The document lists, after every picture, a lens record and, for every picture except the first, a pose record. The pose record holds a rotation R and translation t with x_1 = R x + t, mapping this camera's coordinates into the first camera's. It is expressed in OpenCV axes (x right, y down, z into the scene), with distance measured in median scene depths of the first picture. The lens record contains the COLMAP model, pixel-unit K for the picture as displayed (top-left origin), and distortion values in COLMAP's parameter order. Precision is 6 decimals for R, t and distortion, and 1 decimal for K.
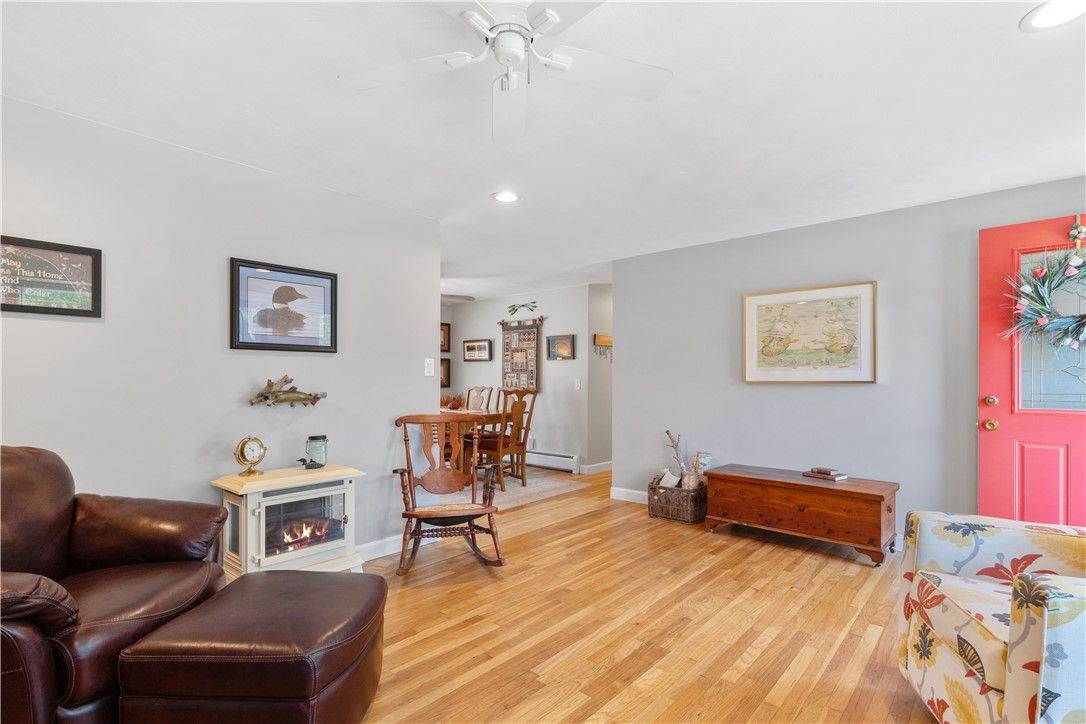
lens RADIAL K [[514.3, 0, 544.1], [0, 514.3, 377.8], [0, 0, 1]] dist [-0.001108, -0.000382]
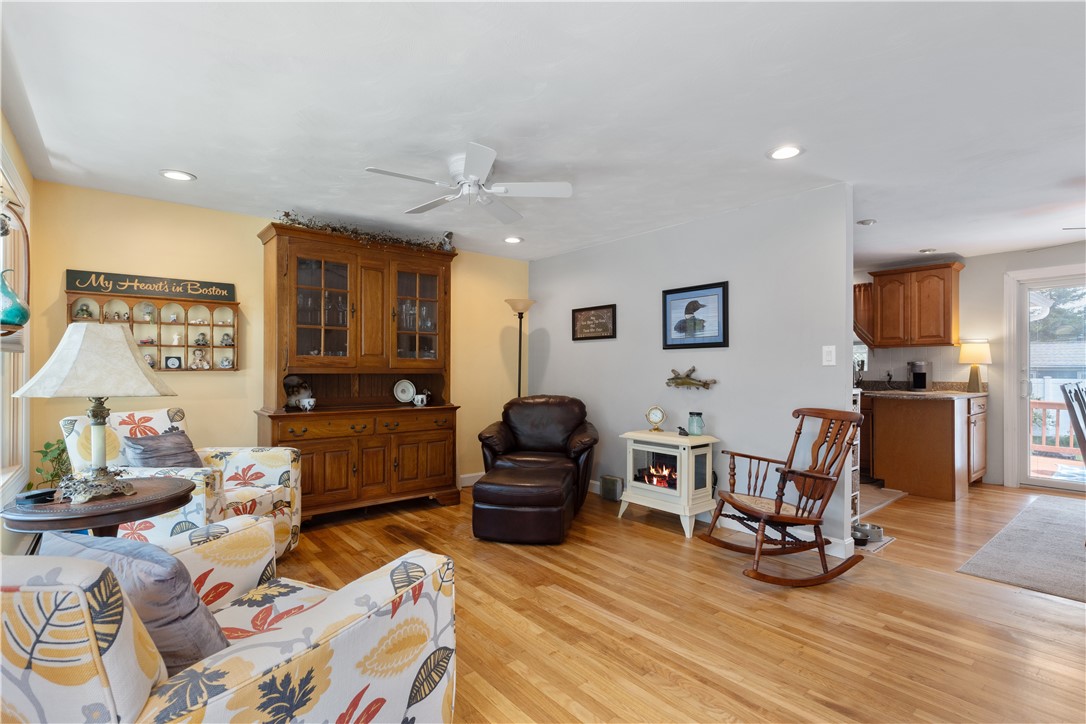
lens RADIAL K [[520.8, 0, 543.3], [0, 520.8, 364.8], [0, 0, 1]] dist [-0.000422, -0.000111]
pose [[-0.156649, -0.008022, -0.987622, 0.389075], [0.003826, 0.999955, -0.008729, 0.001008], [0.987647, -0.005146, -0.156612, 0.345564]]
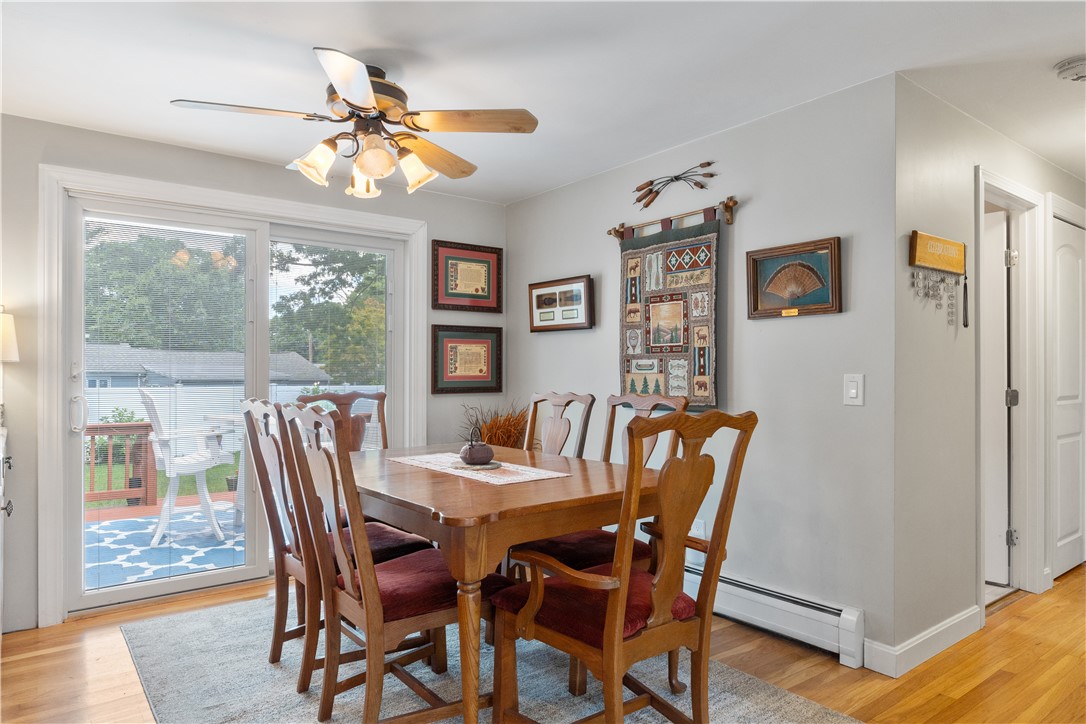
lens RADIAL K [[677.7, 0, 543.1], [0, 677.7, 370.3], [0, 0, 1]] dist [0.000111, 0.000063]
pose [[0.982130, -0.002894, -0.188180, -0.044878], [0.002645, 0.999995, -0.001570, 0.001132], [0.188184, 0.001044, 0.982133, 0.511779]]
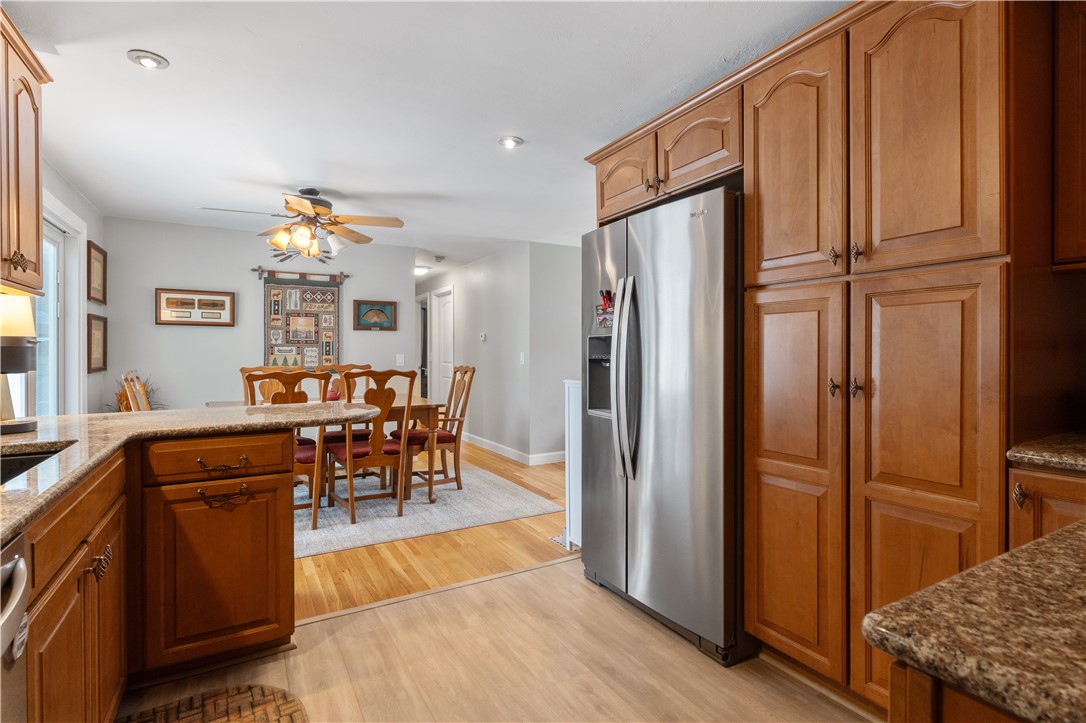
lens RADIAL K [[521.4, 0, 544.4], [0, 521.4, 352.6], [0, 0, 1]] dist [0.000145, -0.000055]
pose [[0.311445, -0.005930, 0.950246, -0.654339], [-0.001612, 0.999976, 0.006769, -0.005534], [-0.950263, -0.003640, 0.311428, 0.469975]]
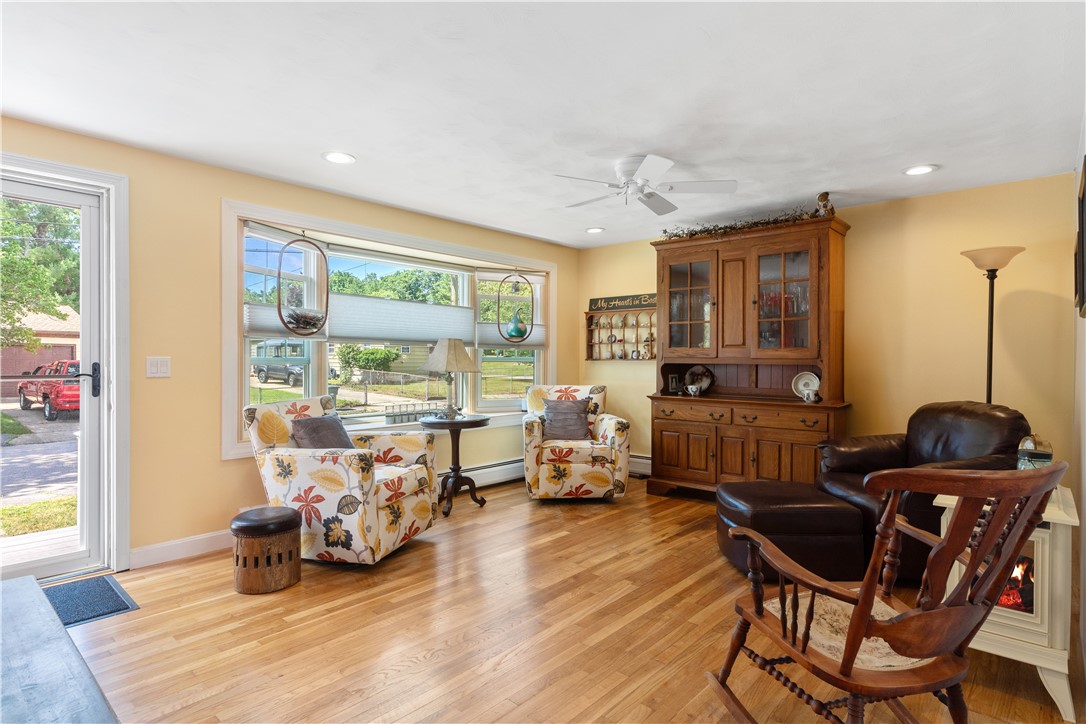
lens RADIAL K [[574.8, 0, 540.1], [0, 574.8, 357.3], [0, 0, 1]] dist [0.003633, 0.001171]
pose [[-0.999997, -0.002284, 0.000626, 0.063813], [-0.002289, 0.999970, -0.007337, 0.002697], [-0.000609, -0.007338, -0.999973, 0.709315]]
